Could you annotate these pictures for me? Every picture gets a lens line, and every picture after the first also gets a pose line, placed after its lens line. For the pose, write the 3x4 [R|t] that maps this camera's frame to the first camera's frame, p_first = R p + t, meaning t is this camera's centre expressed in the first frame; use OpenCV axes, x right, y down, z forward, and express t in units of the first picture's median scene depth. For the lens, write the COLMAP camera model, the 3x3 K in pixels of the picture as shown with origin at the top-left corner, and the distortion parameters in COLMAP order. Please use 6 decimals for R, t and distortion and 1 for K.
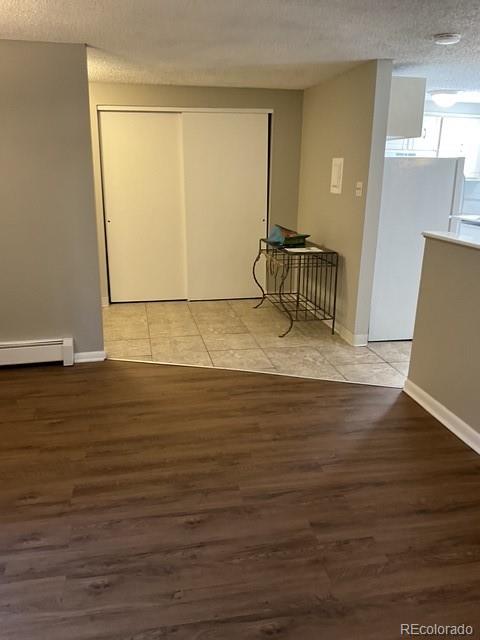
lens RADIAL K [[528.0, 0, 241.3], [0, 528.0, 317.9], [0, 0, 1]] dist [0.112620, -0.227616]
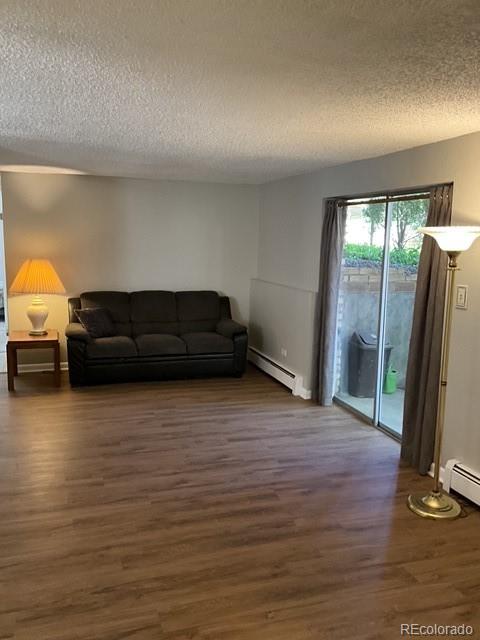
lens RADIAL K [[528.0, 0, 241.3], [0, 528.0, 317.9], [0, 0, 1]] dist [0.112620, -0.227616]
pose [[-0.990744, -0.010950, -0.135304, -0.040849], [-0.066137, 0.909377, 0.410683, -0.619133], [0.118546, 0.415830, -0.901683, 2.007878]]
